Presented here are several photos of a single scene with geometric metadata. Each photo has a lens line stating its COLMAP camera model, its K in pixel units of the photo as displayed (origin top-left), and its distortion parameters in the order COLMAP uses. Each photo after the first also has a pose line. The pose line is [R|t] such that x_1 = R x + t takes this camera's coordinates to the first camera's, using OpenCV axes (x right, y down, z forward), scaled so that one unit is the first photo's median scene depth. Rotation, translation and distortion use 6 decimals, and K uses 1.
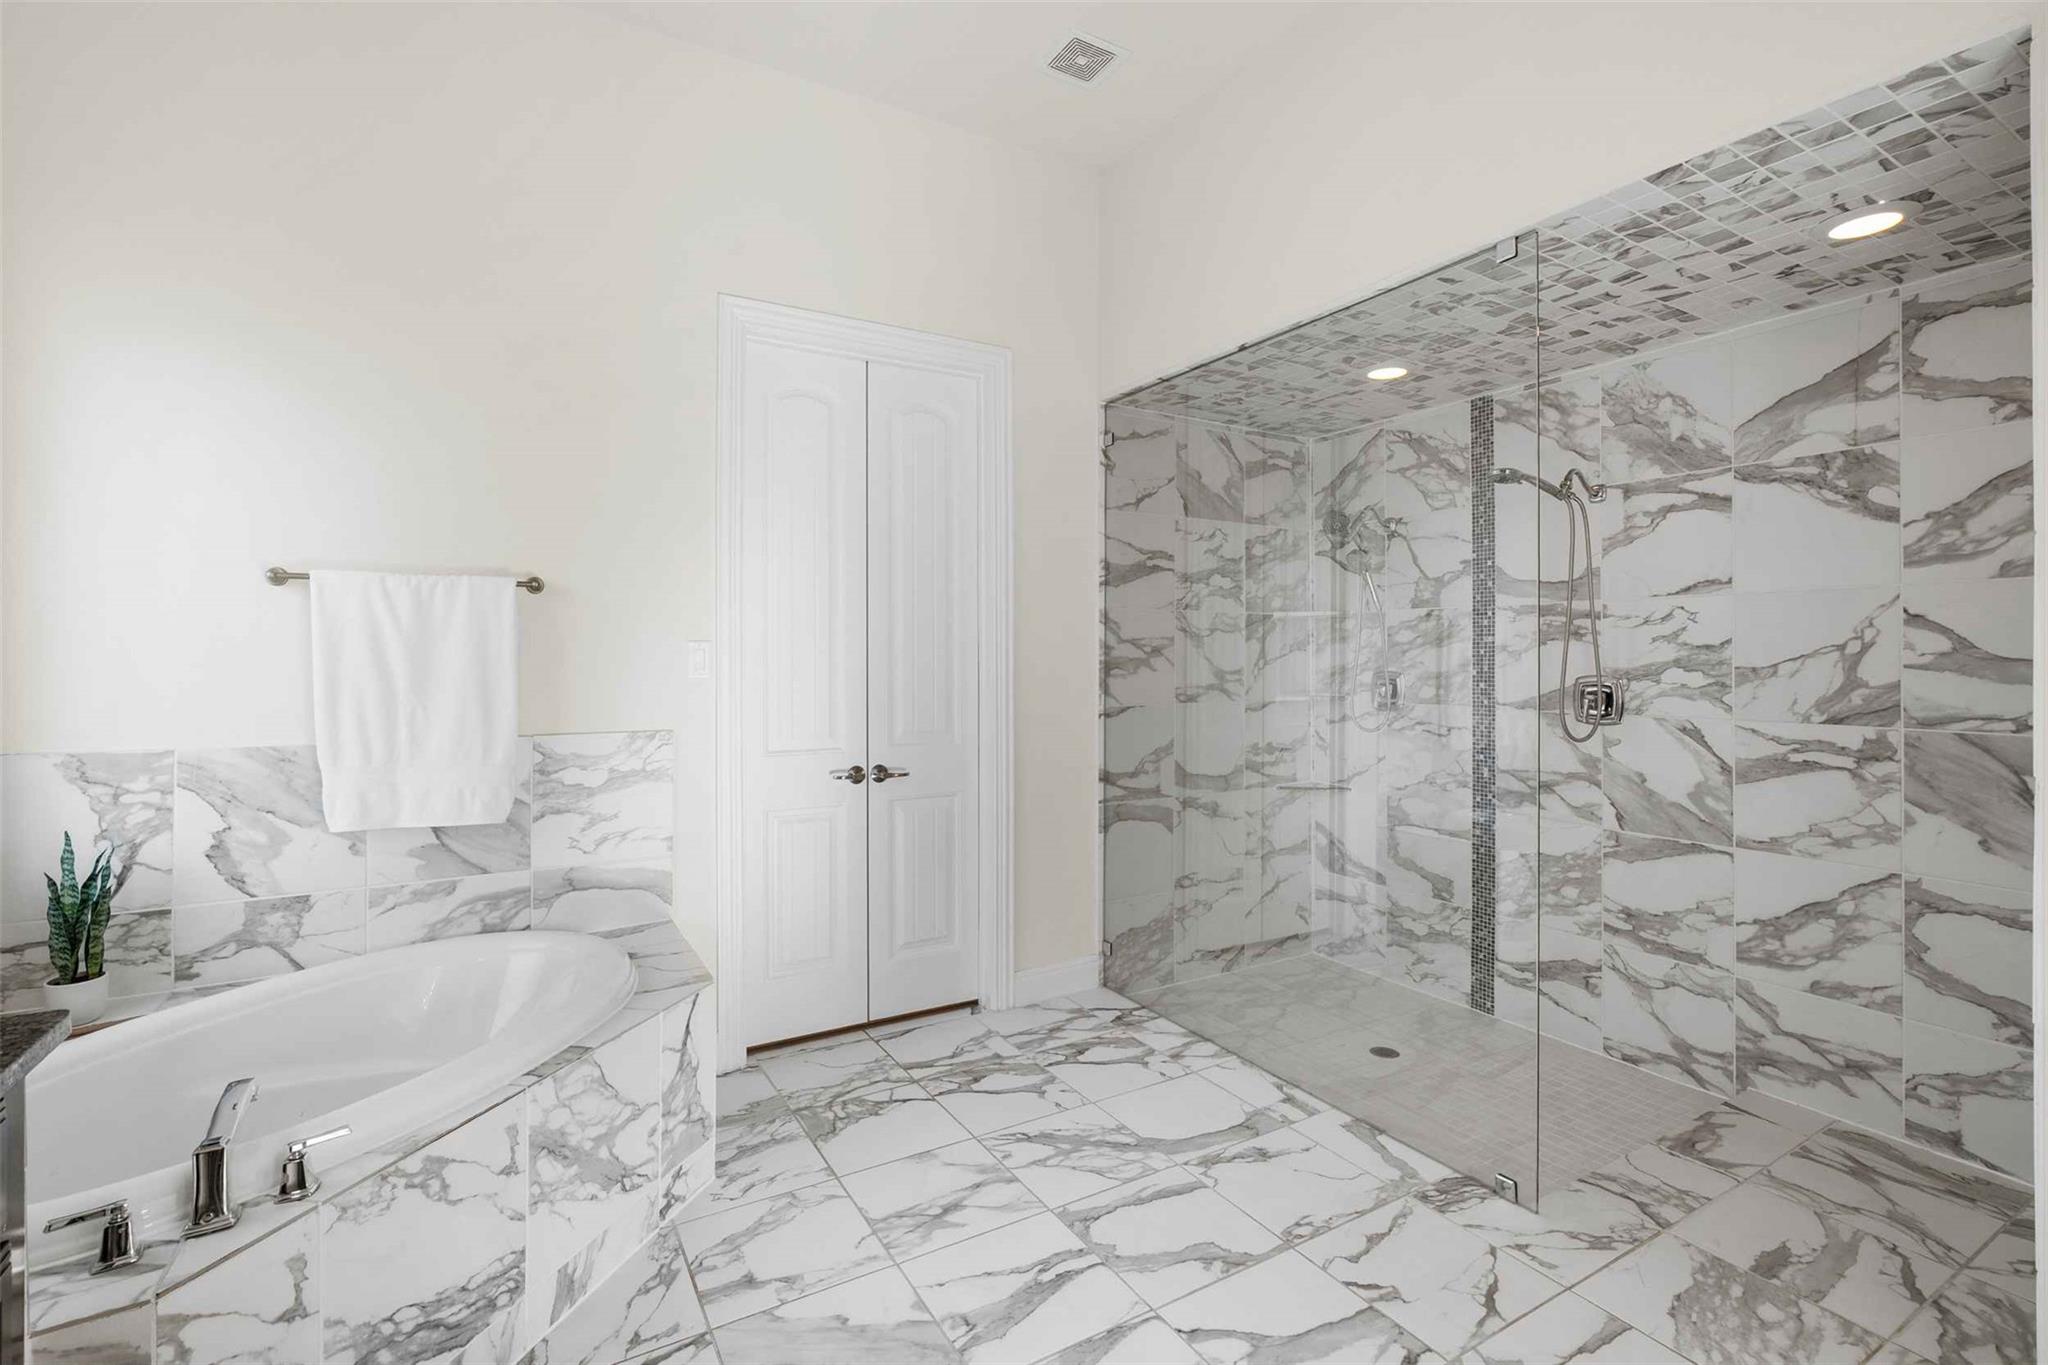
lens RADIAL K [[920.2, 0, 1027.5], [0, 920.2, 655.2], [0, 0, 1]] dist [-0.007501, 0.002451]
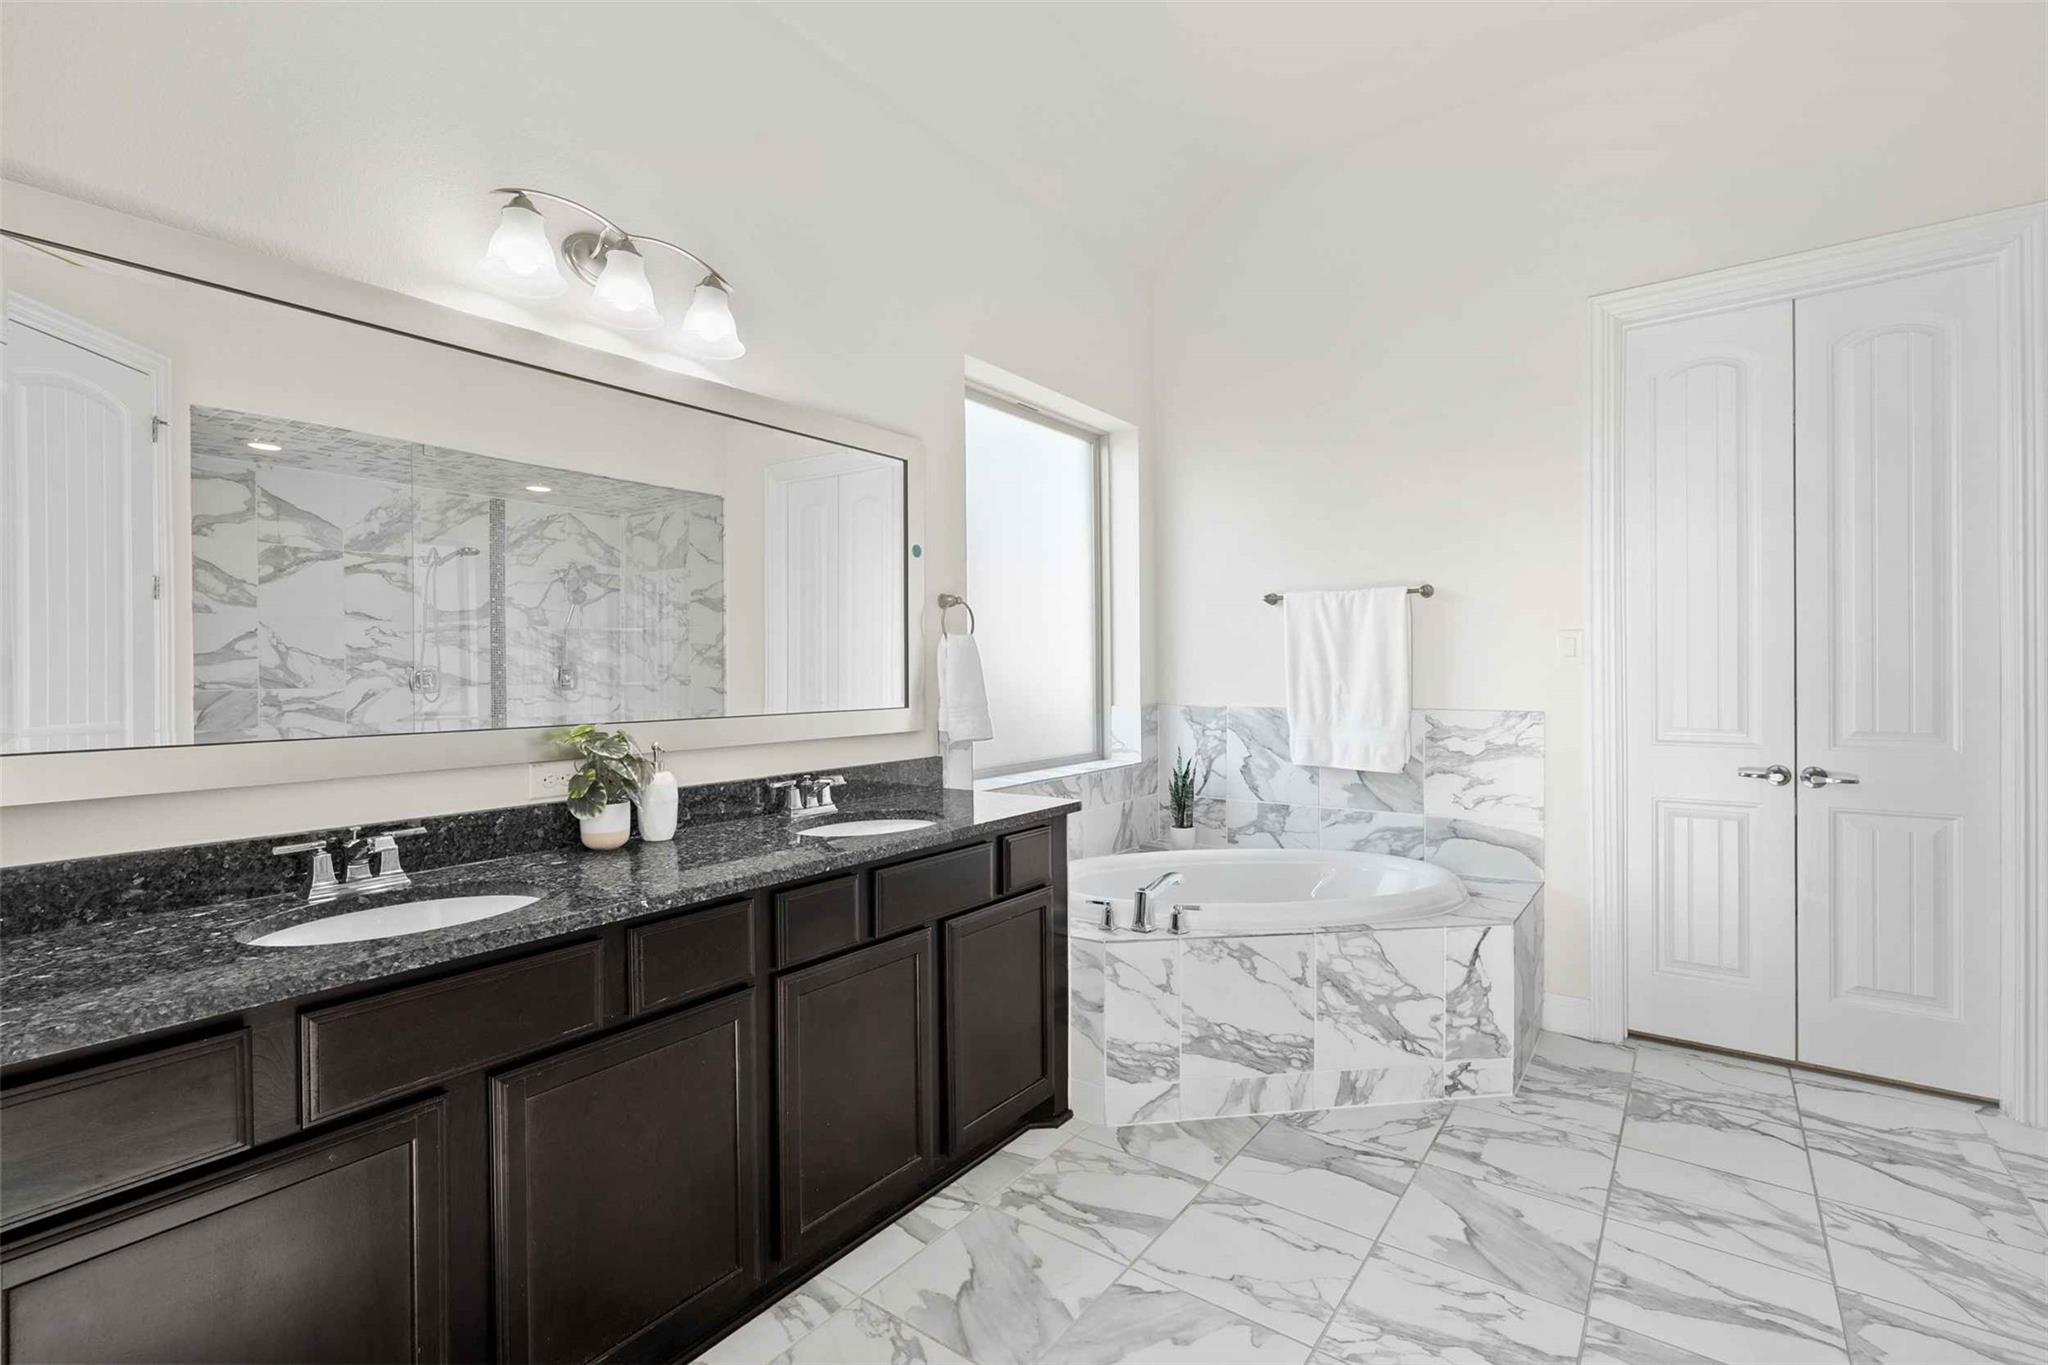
lens RADIAL K [[920.2, 0, 1034.5], [0, 920.2, 675.4], [0, 0, 1]] dist [-0.007501, 0.002451]
pose [[0.397398, 0.003025, -0.917642, 0.462005], [0.009474, 0.999928, 0.007399, 0.028823], [0.917598, -0.011634, 0.397340, -0.001449]]
